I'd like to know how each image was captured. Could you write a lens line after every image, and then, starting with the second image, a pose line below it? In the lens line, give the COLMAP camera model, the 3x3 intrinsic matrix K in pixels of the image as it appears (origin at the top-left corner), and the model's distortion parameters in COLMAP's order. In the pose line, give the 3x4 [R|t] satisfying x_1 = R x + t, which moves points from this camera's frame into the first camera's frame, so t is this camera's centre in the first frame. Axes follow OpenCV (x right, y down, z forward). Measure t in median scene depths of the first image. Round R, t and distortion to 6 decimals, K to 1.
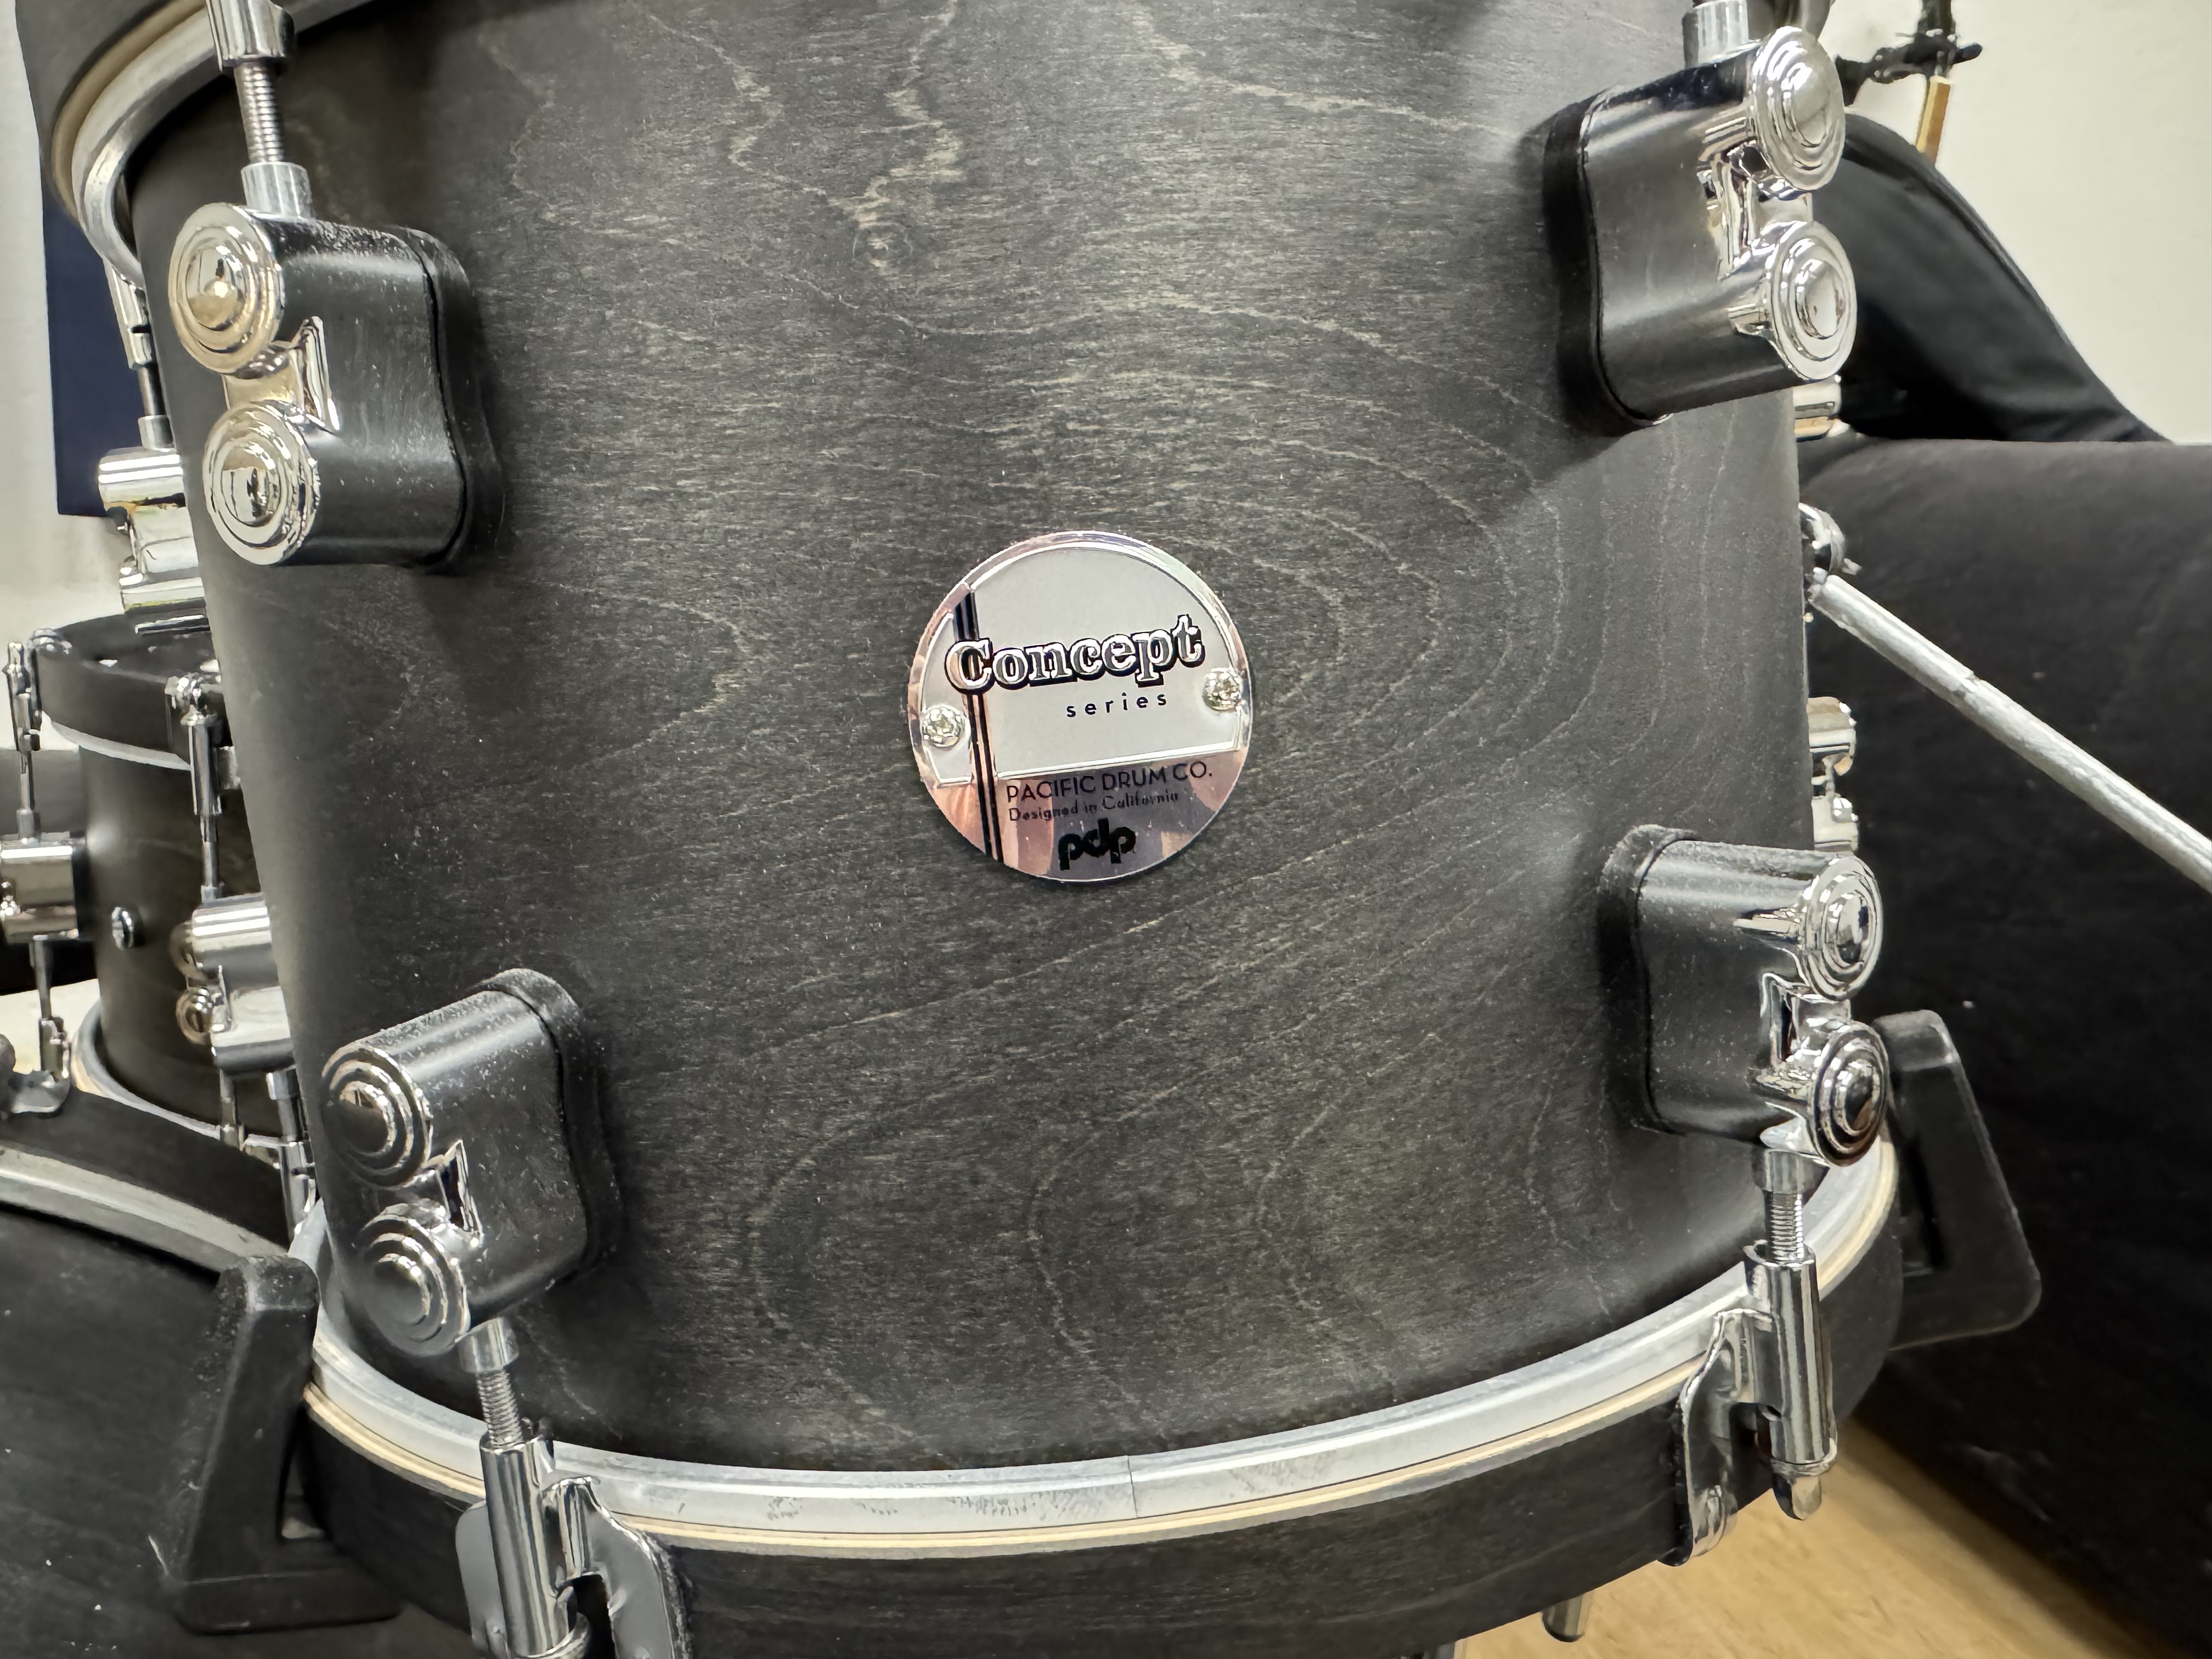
lens RADIAL K [[1681.6, 0, 1106.0], [0, 1681.6, 829.5], [0, 0, 1]] dist [-0.000702, 0.000611]
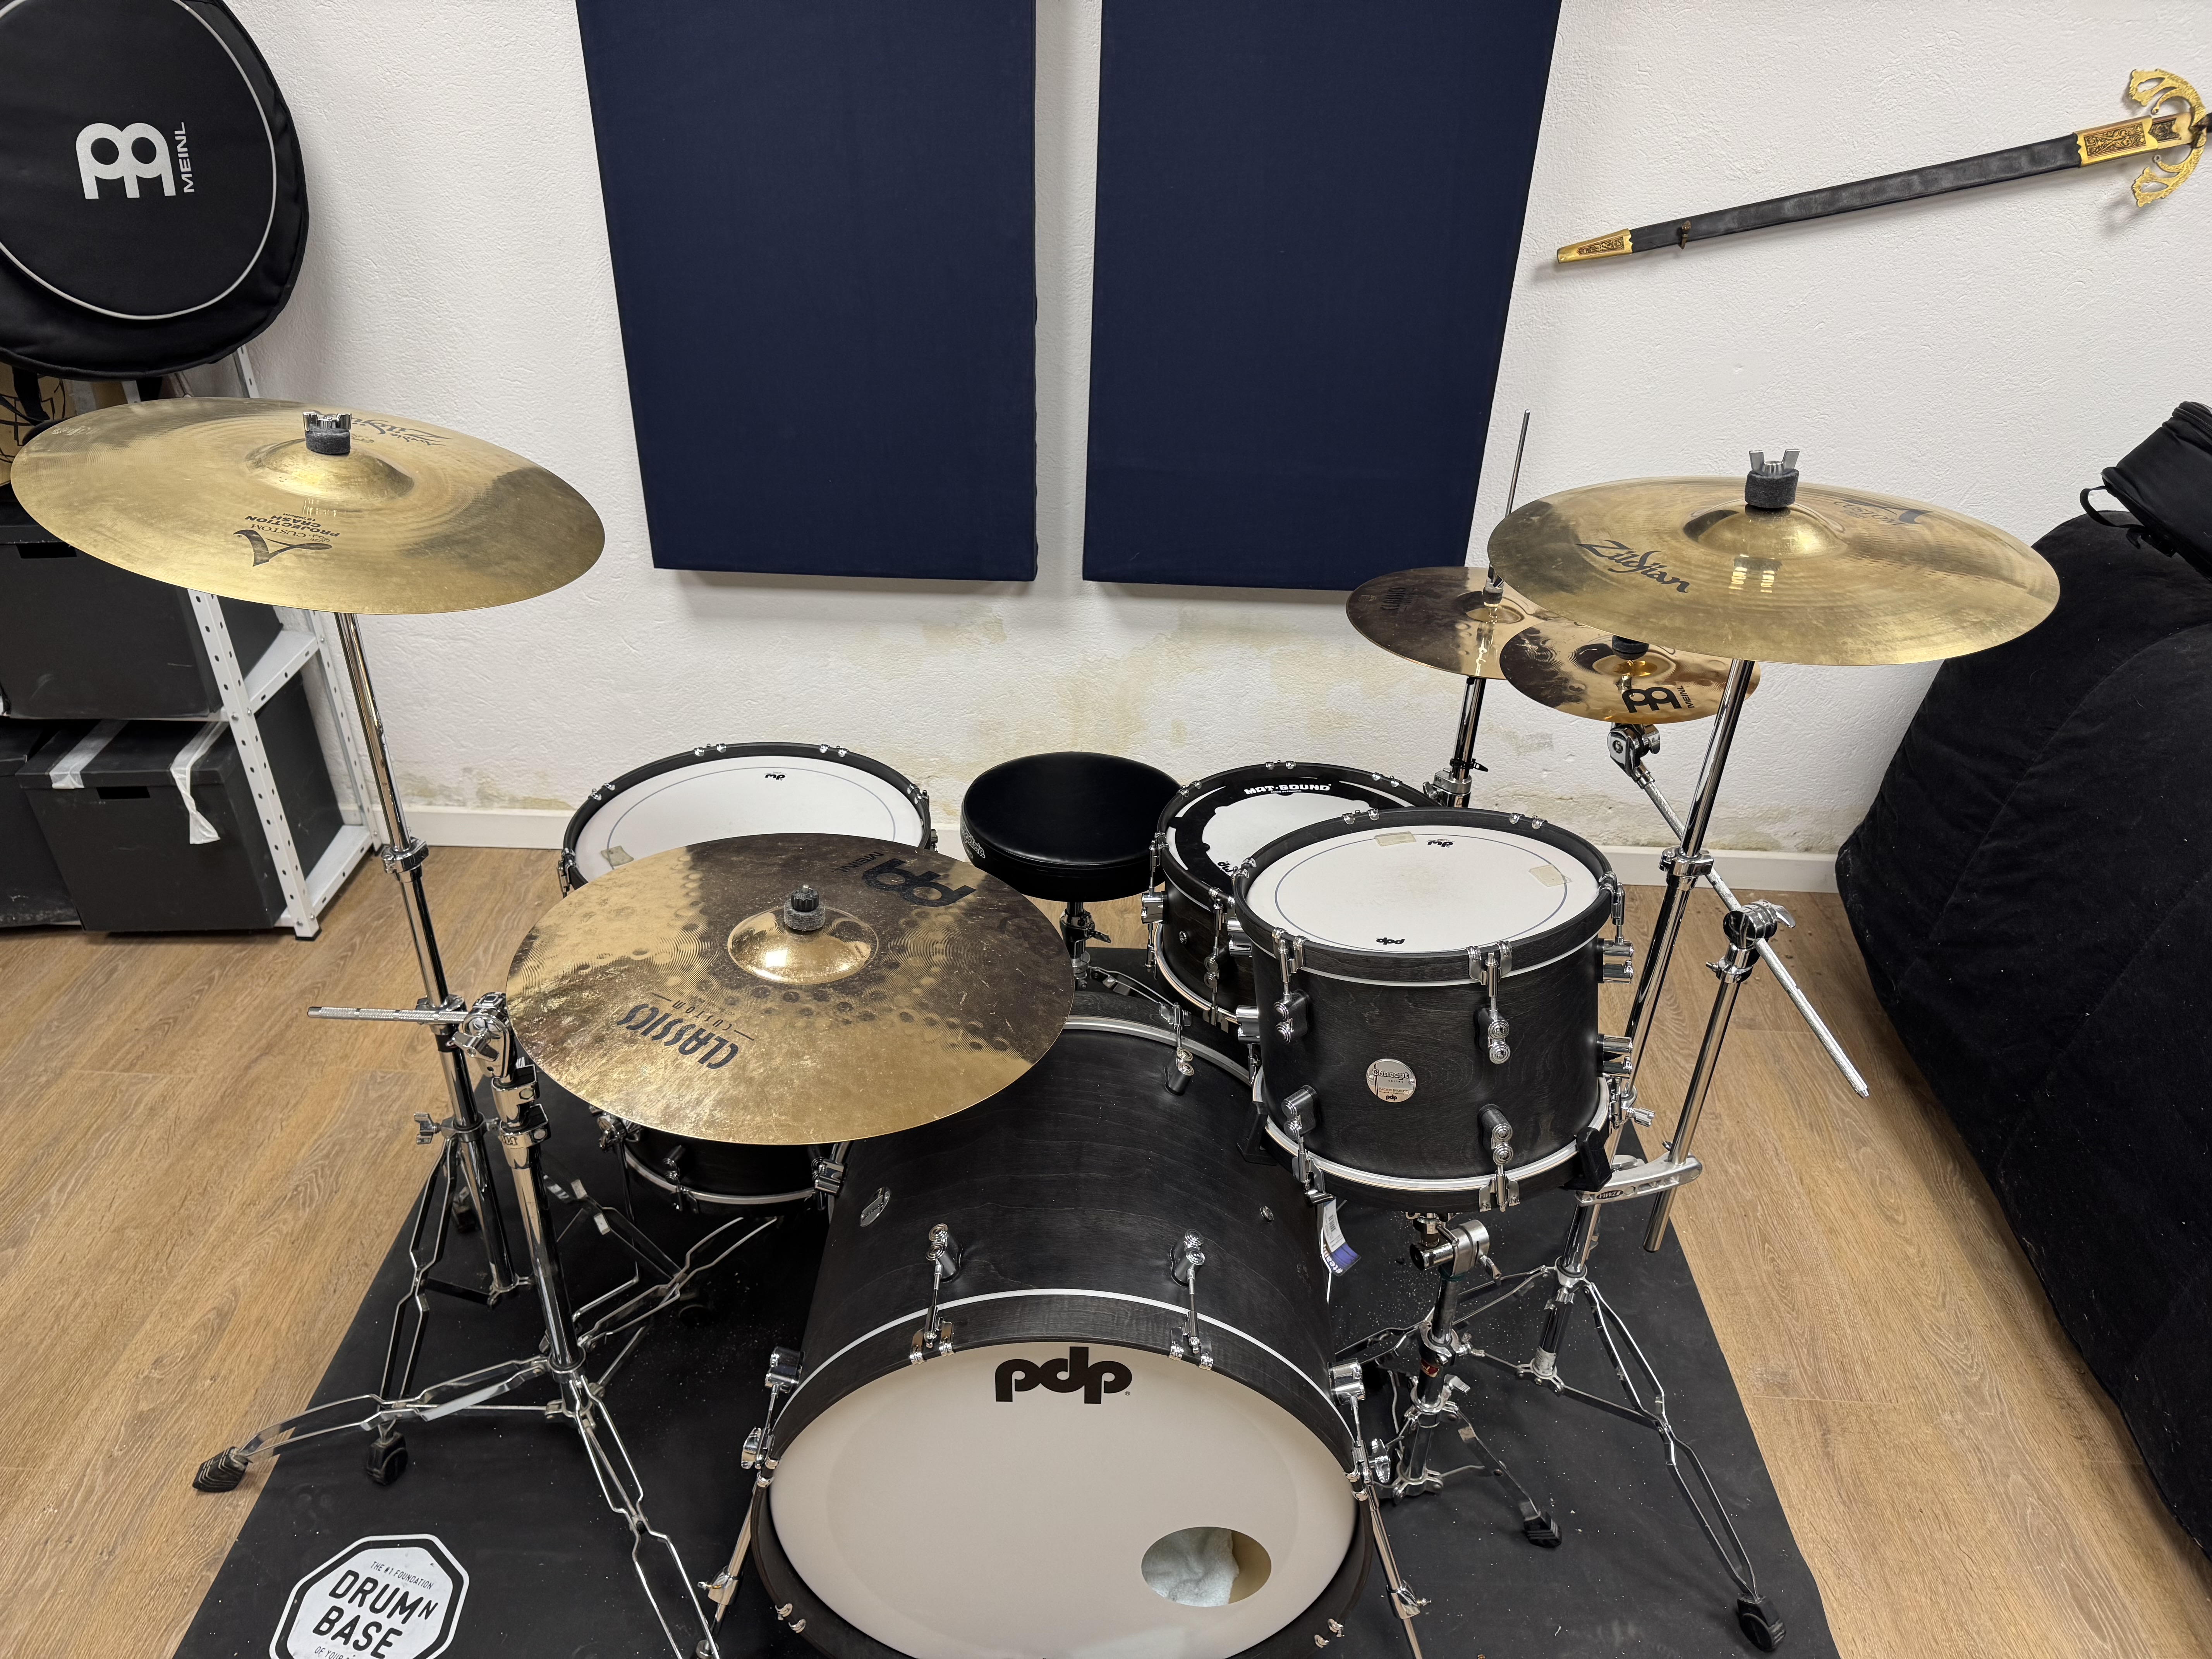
lens RADIAL K [[1623.3, 0, 1109.2], [0, 1623.3, 838.9], [0, 0, 1]] dist [0.003570, -0.007895]
pose [[0.900009, 0.179471, -0.397207, 1.339831], [-0.049644, 0.947573, 0.315658, -2.897557], [0.433034, -0.264377, 0.861735, -4.715284]]
